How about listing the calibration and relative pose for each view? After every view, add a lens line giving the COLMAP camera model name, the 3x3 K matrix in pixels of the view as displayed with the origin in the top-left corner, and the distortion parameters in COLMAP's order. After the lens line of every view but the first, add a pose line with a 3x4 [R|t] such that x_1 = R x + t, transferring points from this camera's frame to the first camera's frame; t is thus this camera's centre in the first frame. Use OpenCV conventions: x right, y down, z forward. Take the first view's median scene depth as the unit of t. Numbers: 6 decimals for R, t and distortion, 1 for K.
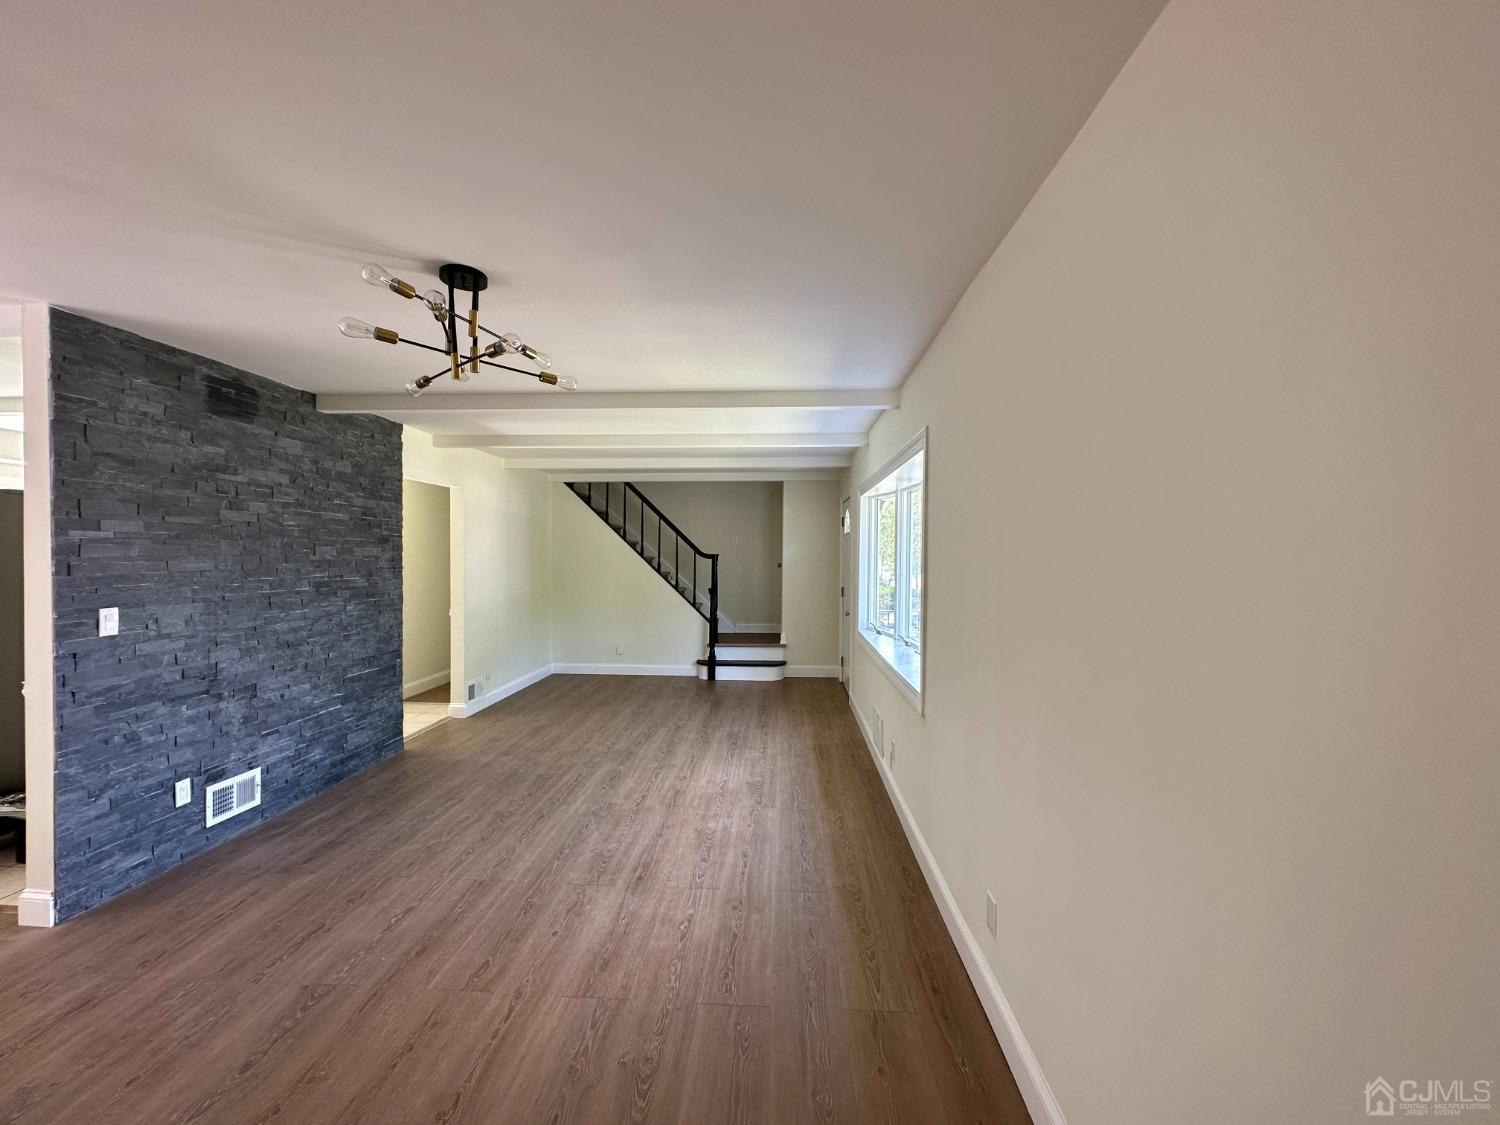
lens RADIAL K [[599.9, 0, 750.5], [0, 599.9, 561.5], [0, 0, 1]] dist [-0.002999, 0.000259]
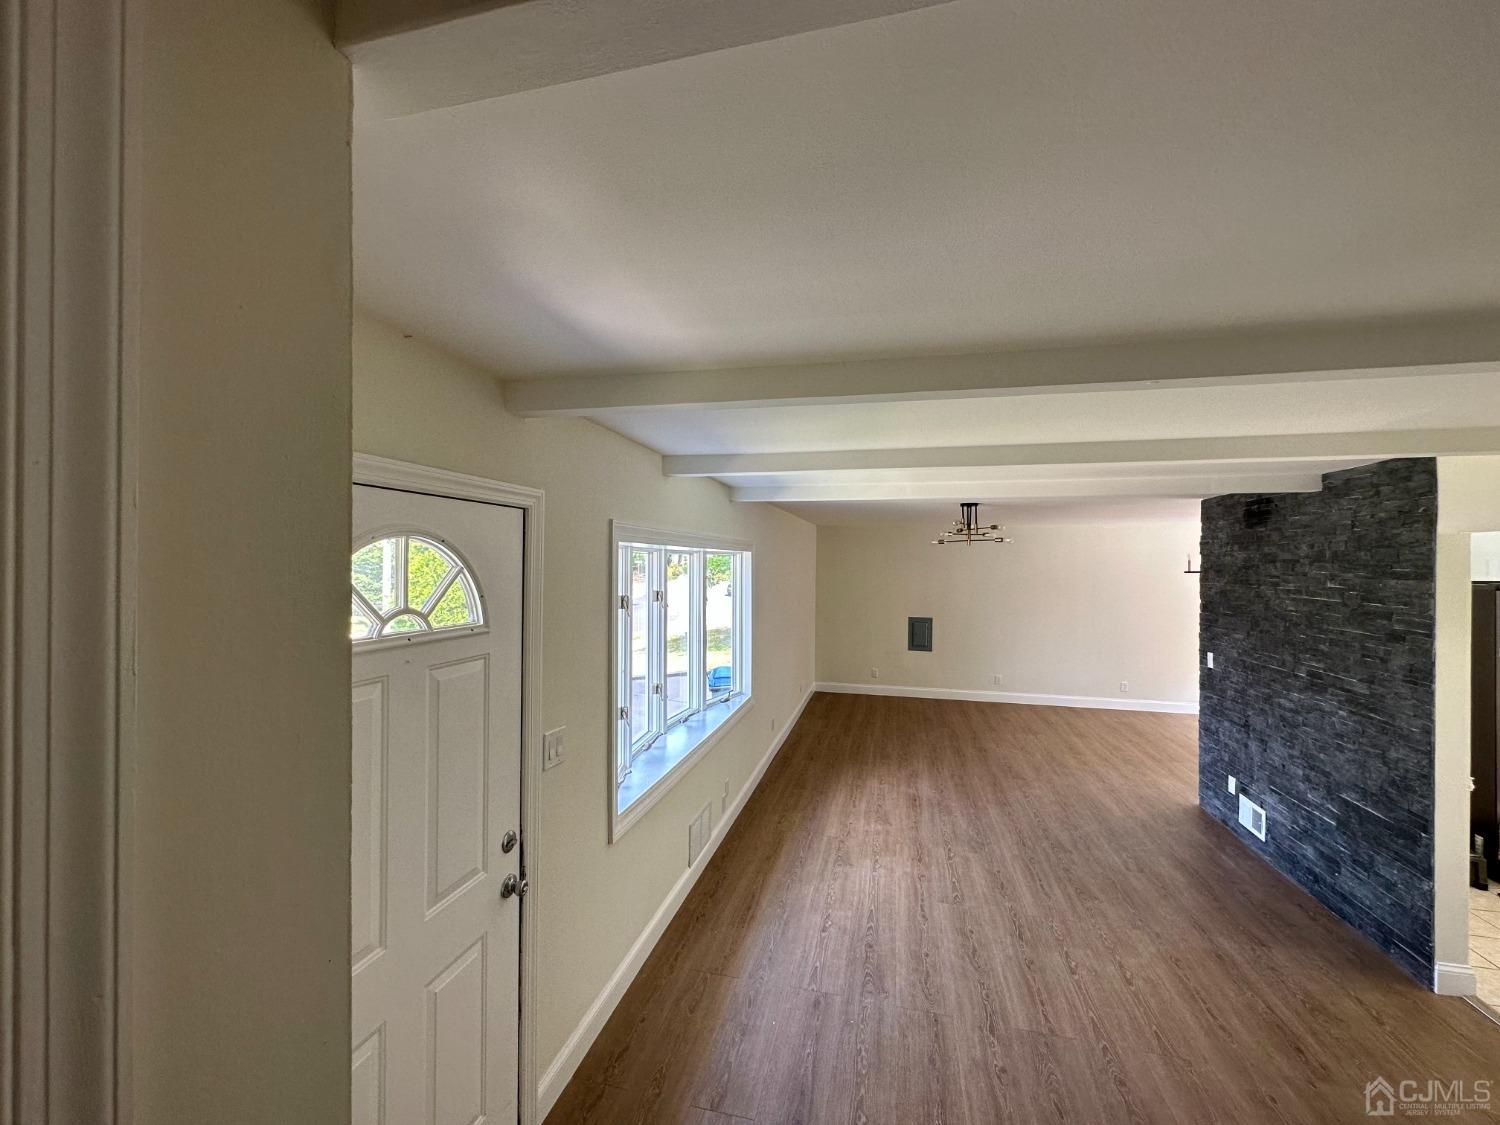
lens RADIAL K [[599.9, 0, 750.5], [0, 599.9, 561.5], [0, 0, 1]] dist [-0.002999, 0.000259]
pose [[-0.983115, -0.012296, 0.182576, -0.018583], [-0.010356, 0.999879, 0.011573, -0.154836], [-0.182697, 0.009486, -0.983124, 2.286044]]
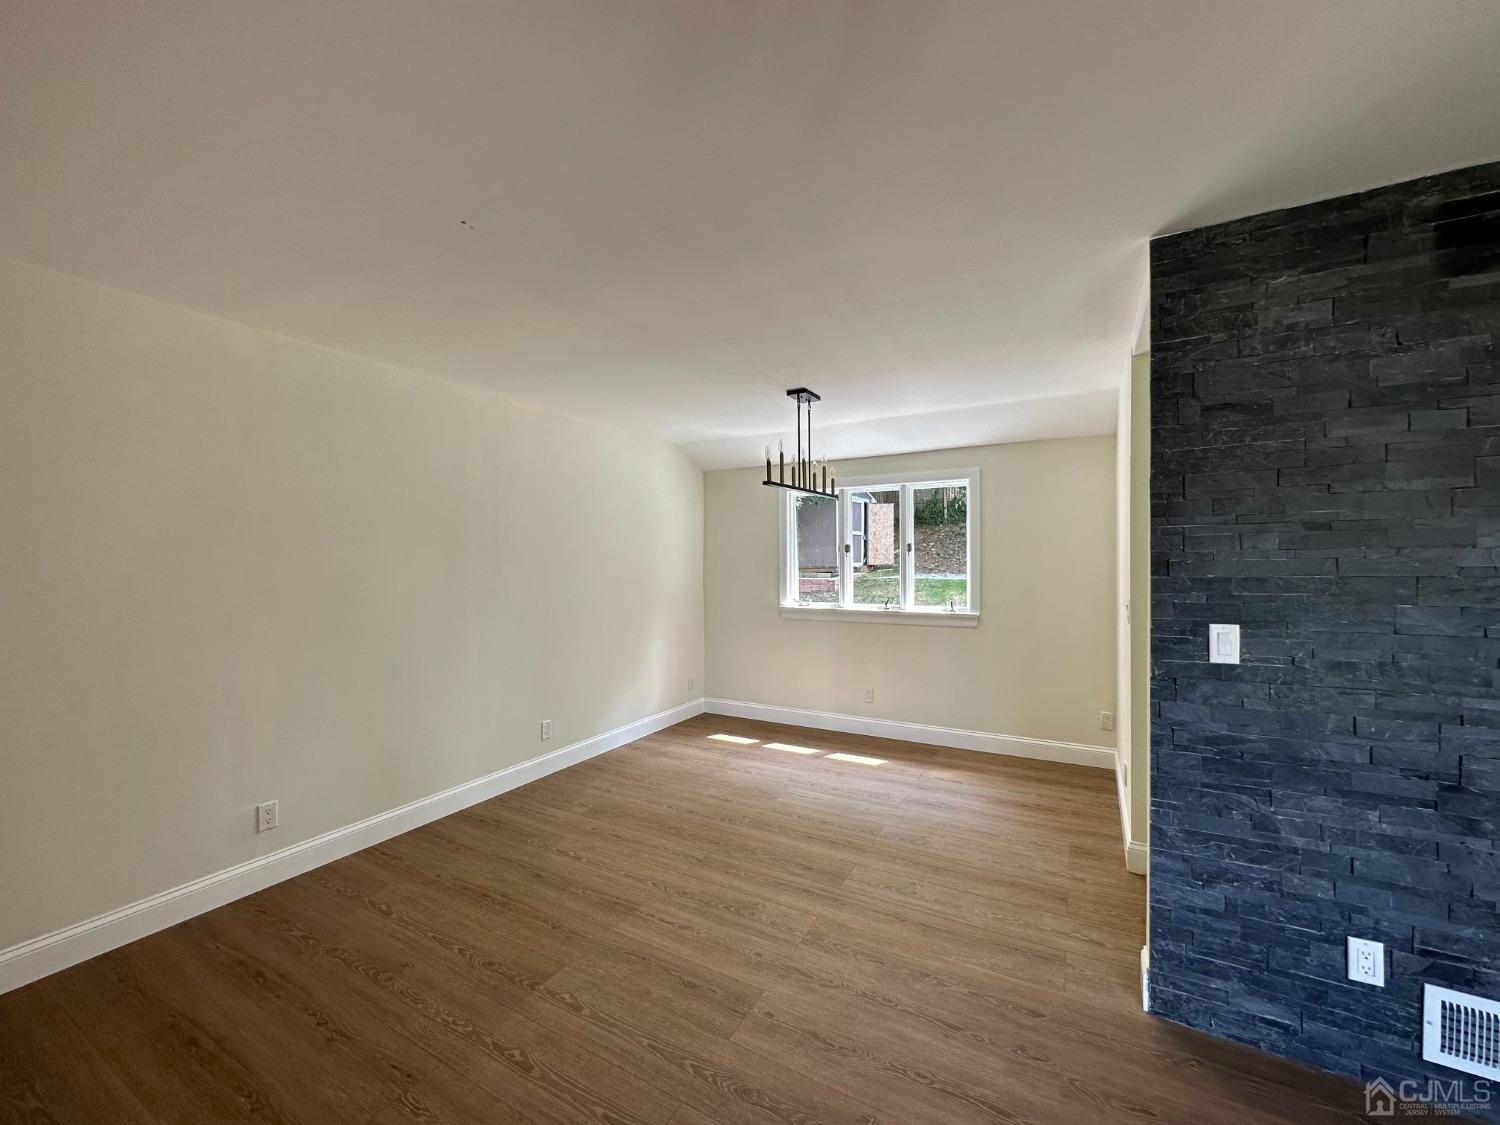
lens RADIAL K [[599.9, 0, 750.5], [0, 599.9, 561.5], [0, 0, 1]] dist [-0.002999, 0.000259]
pose [[-0.436009, 0.000782, -0.899942, -0.147872], [-0.011390, 0.999915, 0.006387, 0.004527], [0.899870, 0.013035, -0.435963, 0.603262]]
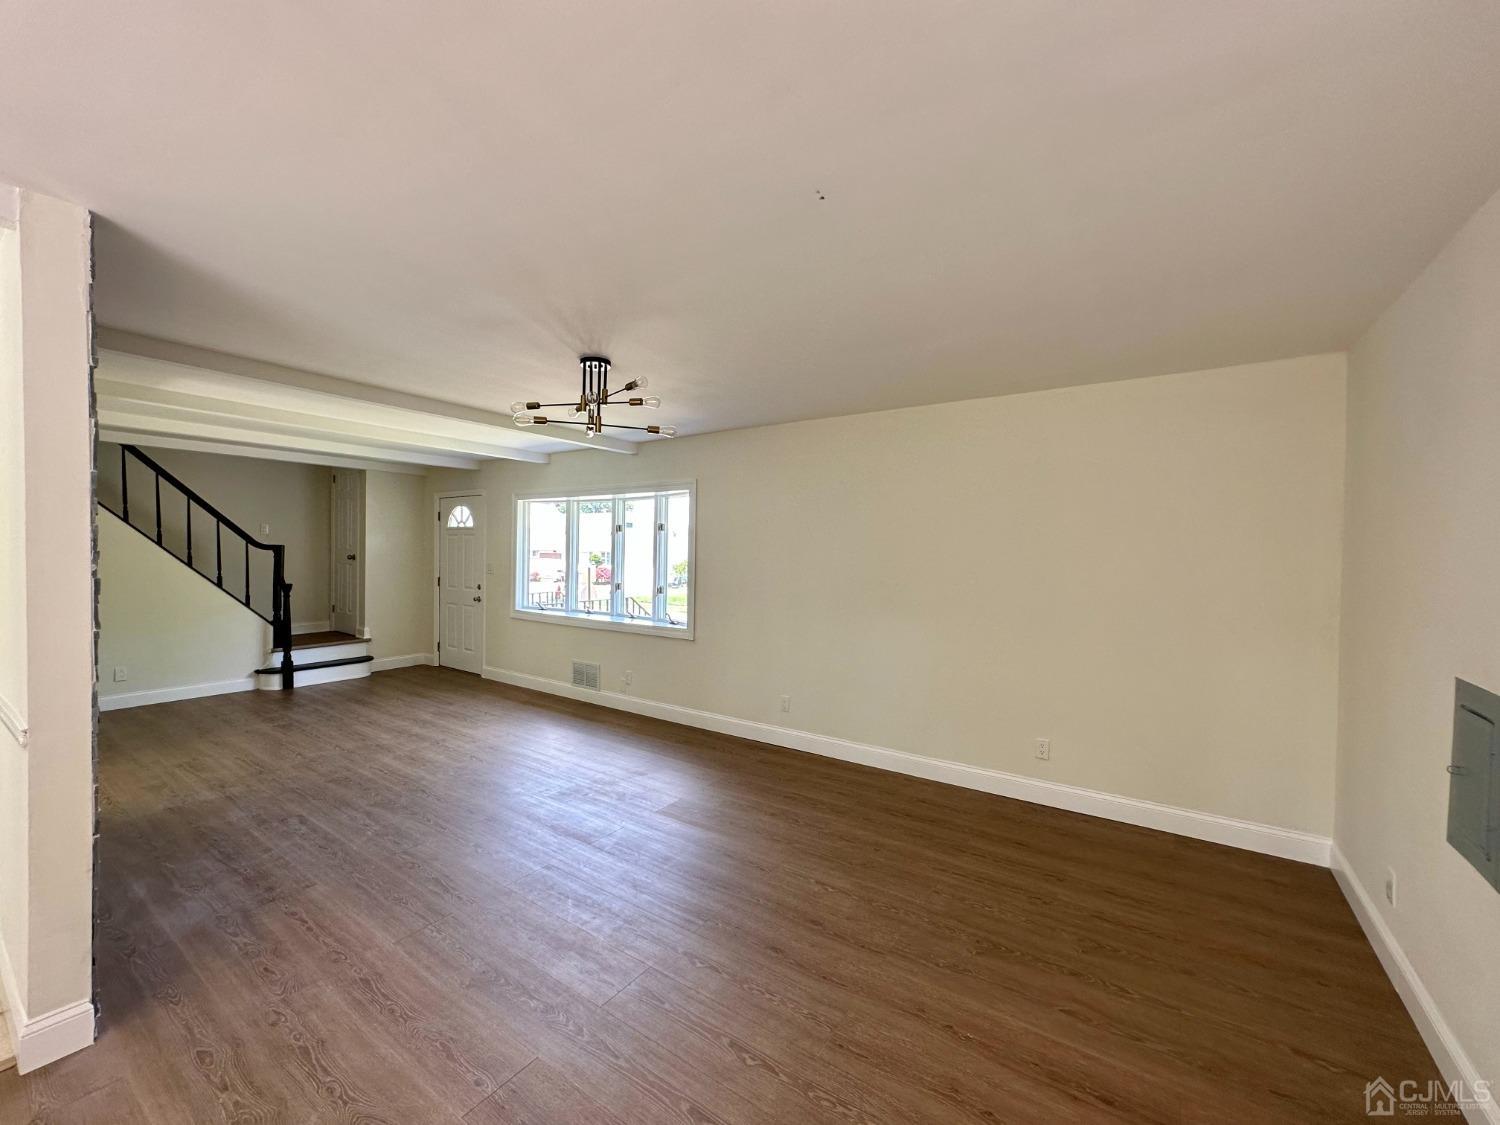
lens RADIAL K [[599.9, 0, 750.5], [0, 599.9, 561.5], [0, 0, 1]] dist [-0.002999, 0.000259]
pose [[0.521381, -0.011815, 0.853242, -0.955500], [-0.000743, 0.999897, 0.014300, -0.002217], [-0.853324, -0.008090, 0.521319, -0.061495]]
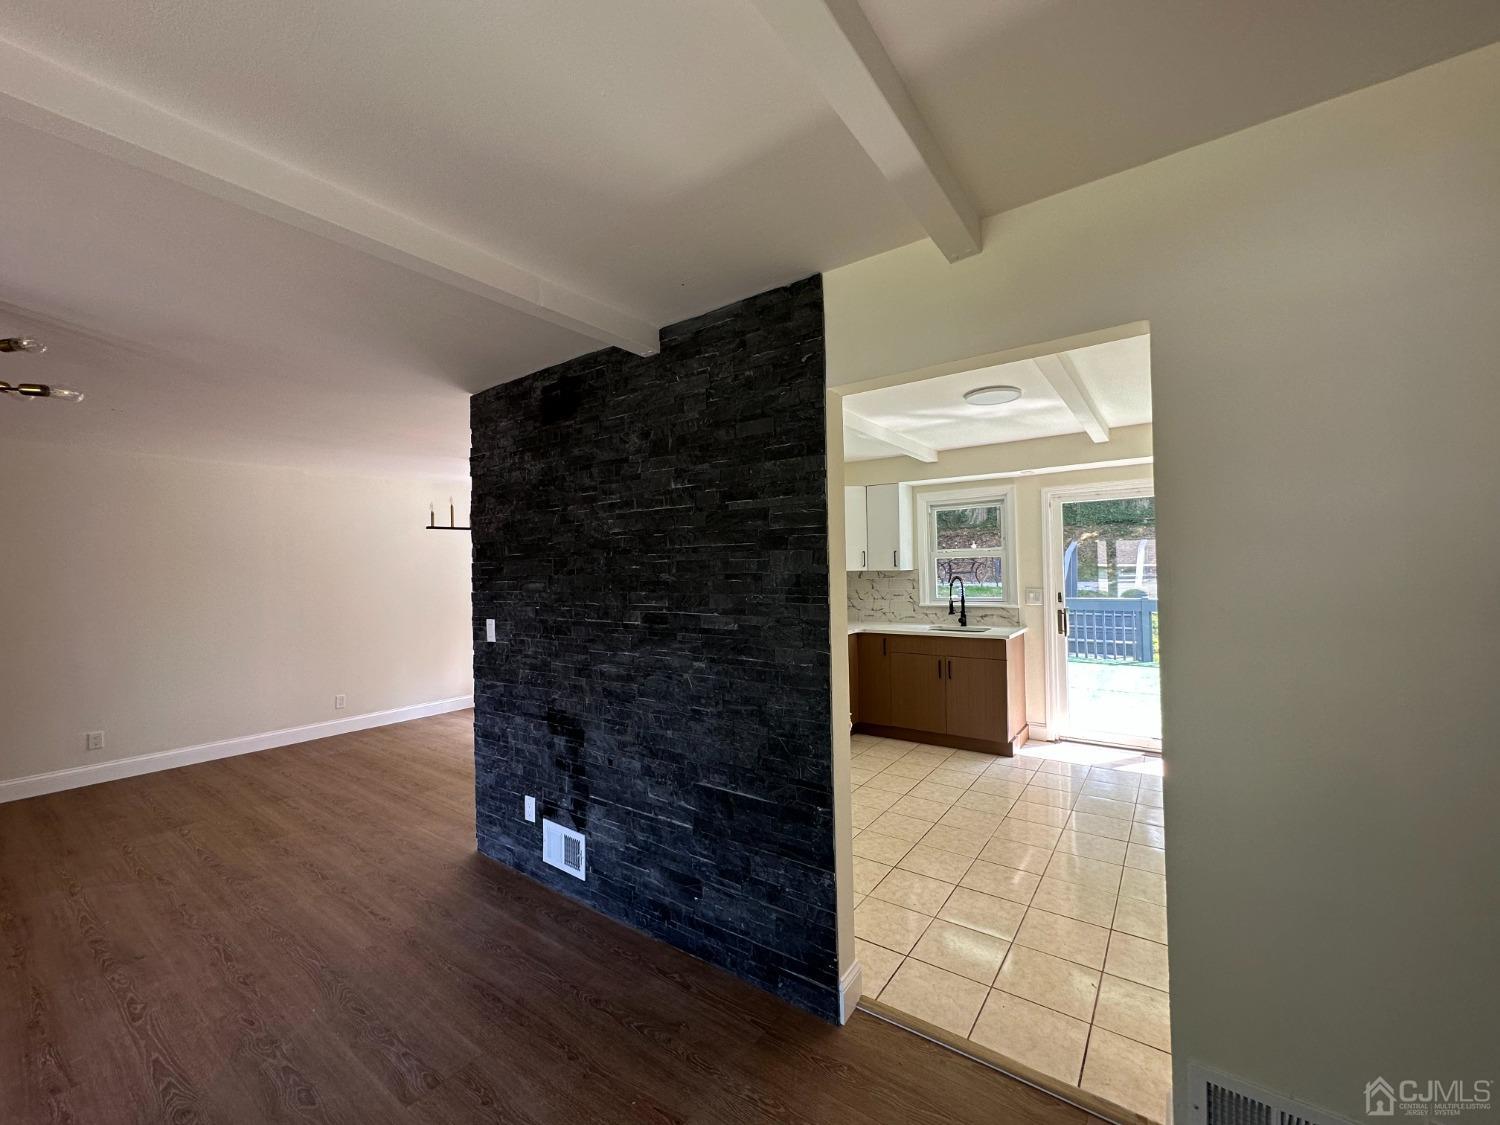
lens RADIAL K [[599.9, 0, 750.5], [0, 599.9, 561.5], [0, 0, 1]] dist [-0.002999, 0.000259]
pose [[-0.539408, -0.003909, -0.842035, -0.245924], [0.006422, 0.999941, -0.008756, -0.019383], [0.842020, -0.010130, -0.539352, 1.580907]]
